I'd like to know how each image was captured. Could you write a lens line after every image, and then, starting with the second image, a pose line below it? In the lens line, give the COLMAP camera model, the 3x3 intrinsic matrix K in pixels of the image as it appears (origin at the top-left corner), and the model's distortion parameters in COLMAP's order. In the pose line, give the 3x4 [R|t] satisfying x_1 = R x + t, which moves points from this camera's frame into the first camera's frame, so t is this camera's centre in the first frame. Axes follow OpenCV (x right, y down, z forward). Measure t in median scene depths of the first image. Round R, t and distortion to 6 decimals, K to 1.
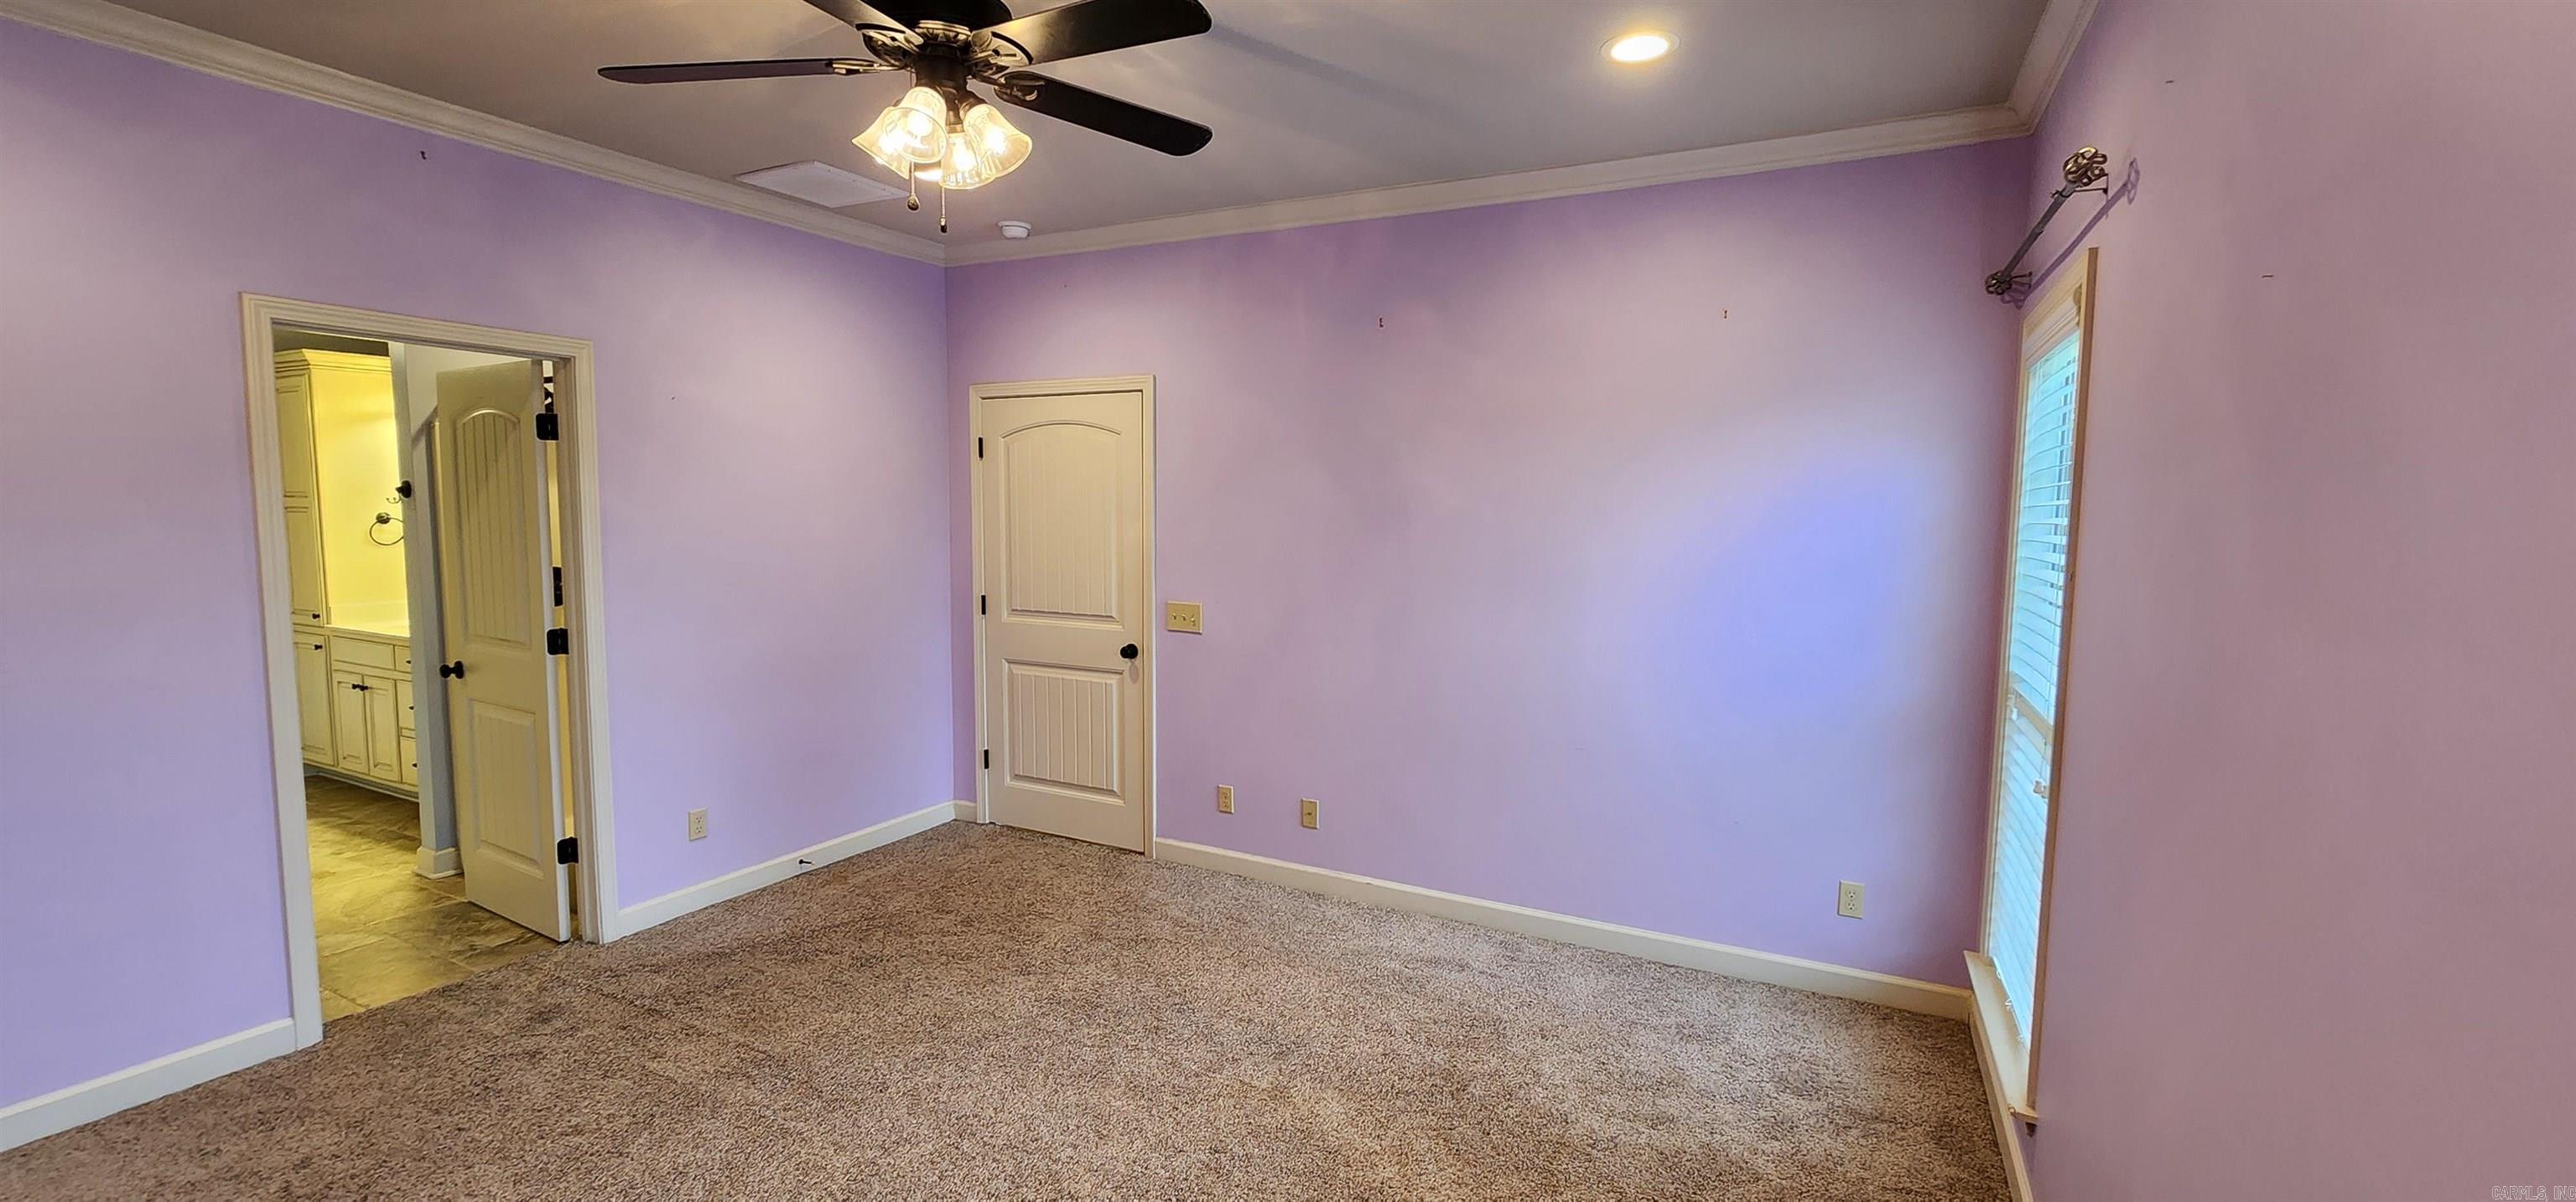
lens RADIAL K [[1062.2, 0, 1291.7], [0, 1062.2, 600.7], [0, 0, 1]] dist [0.002839, 0.000524]
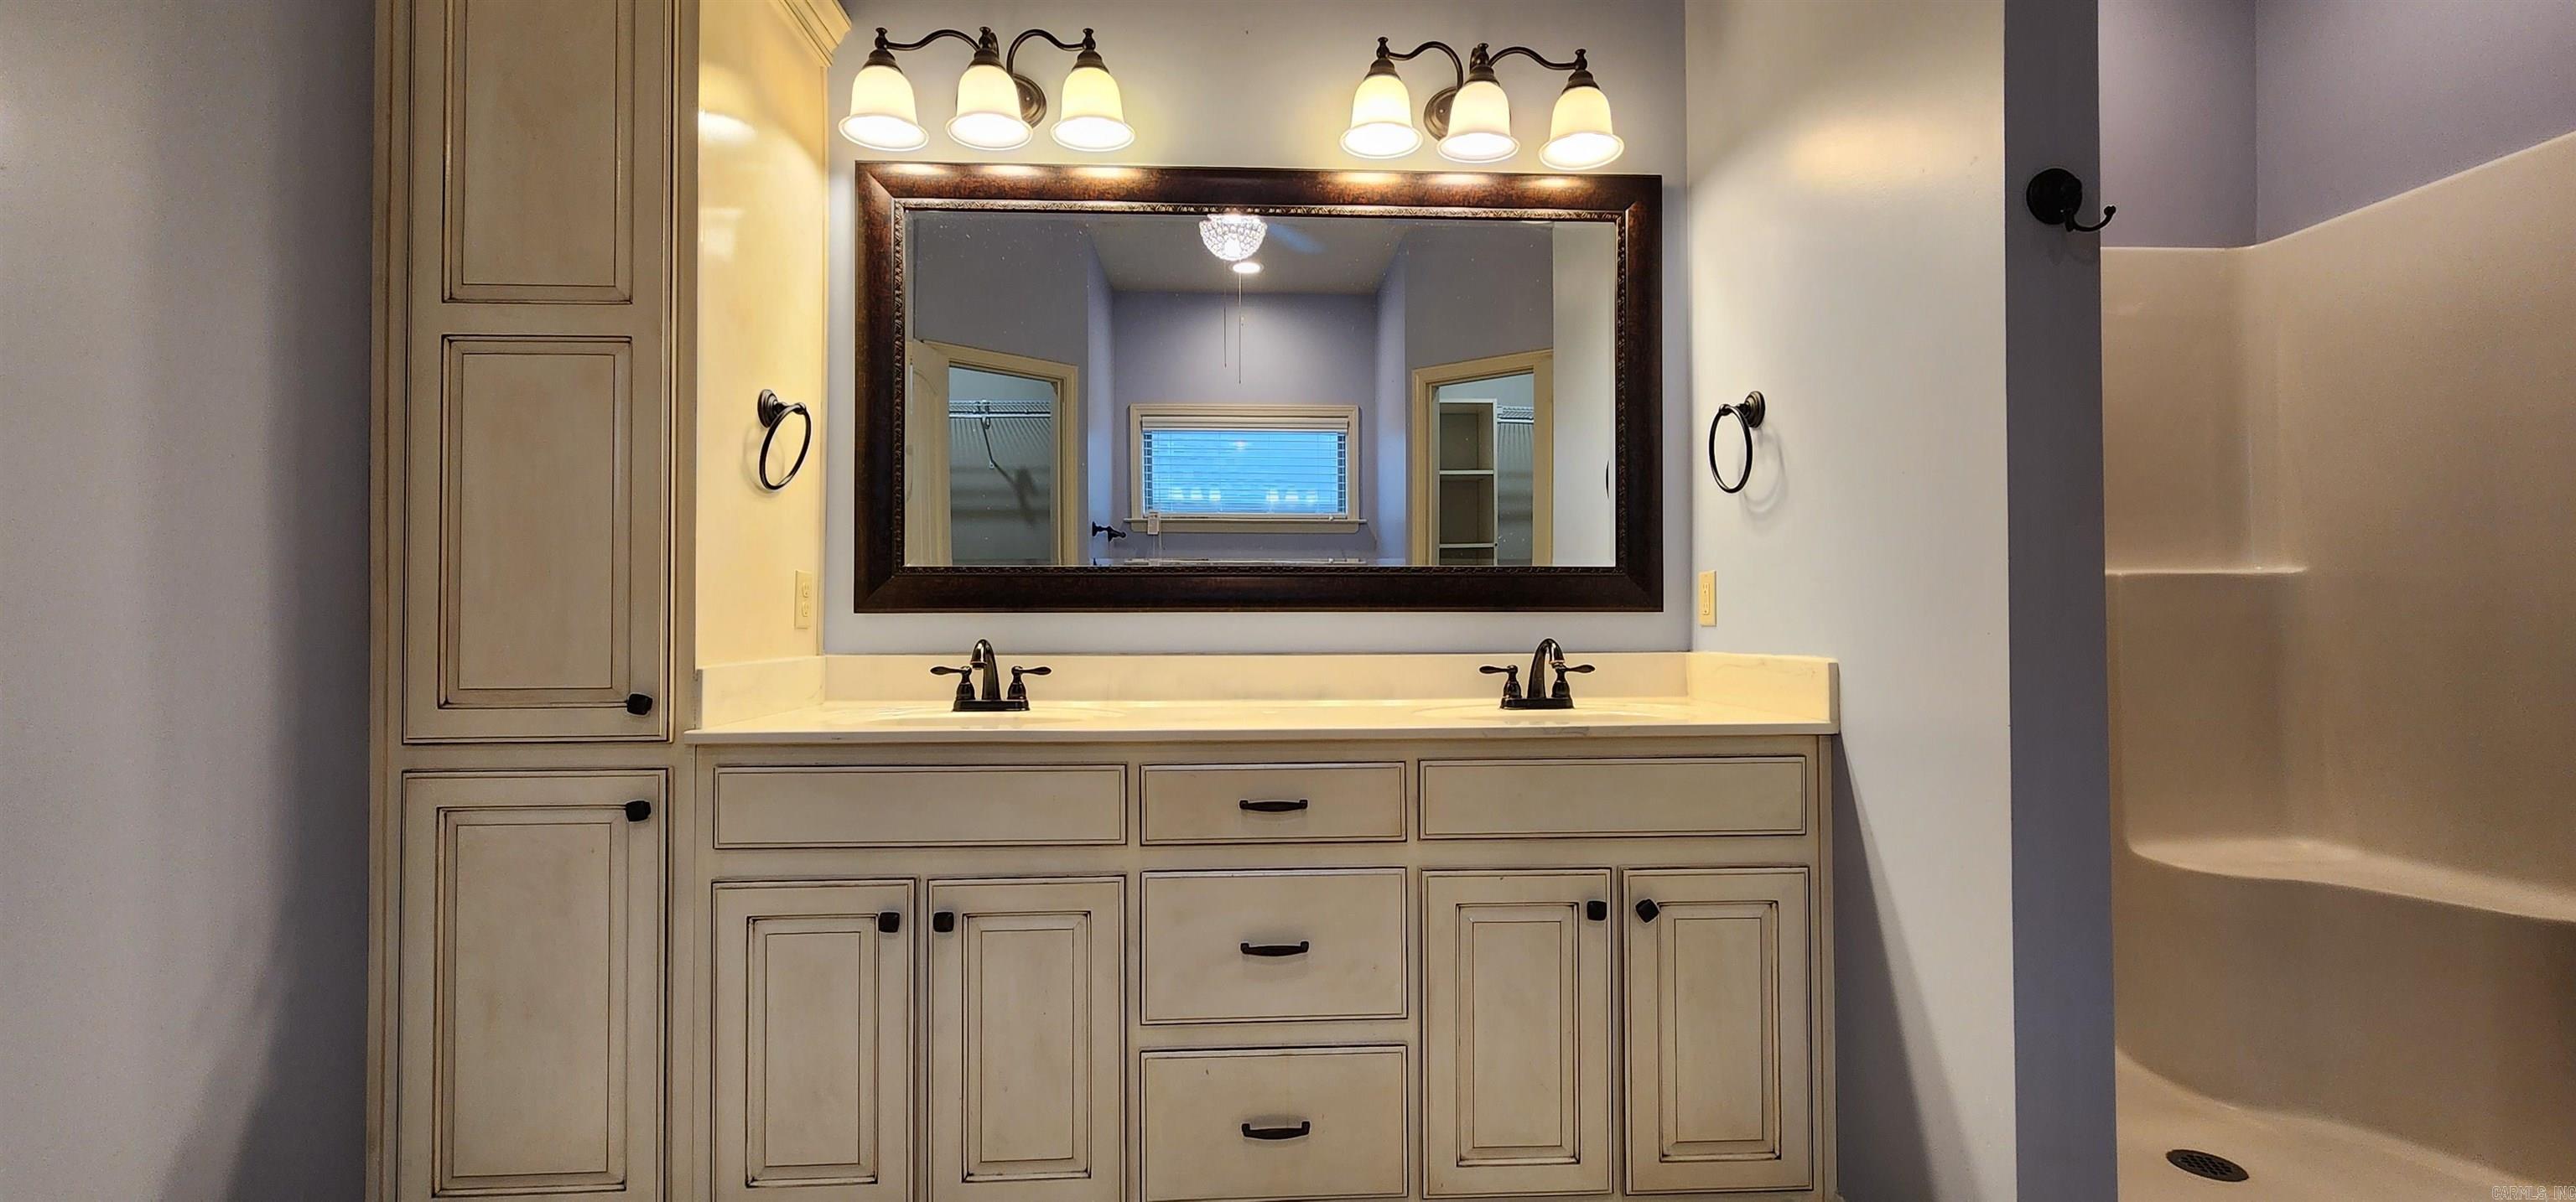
lens RADIAL K [[1062.2, 0, 1312.3], [0, 1062.2, 586.1], [0, 0, 1]] dist [0.002839, 0.000524]
pose [[0.858445, 0.005332, 0.512878, -0.910396], [0.051372, 0.994024, -0.096320, 0.020243], [-0.510326, 0.109033, 0.853041, 0.652916]]
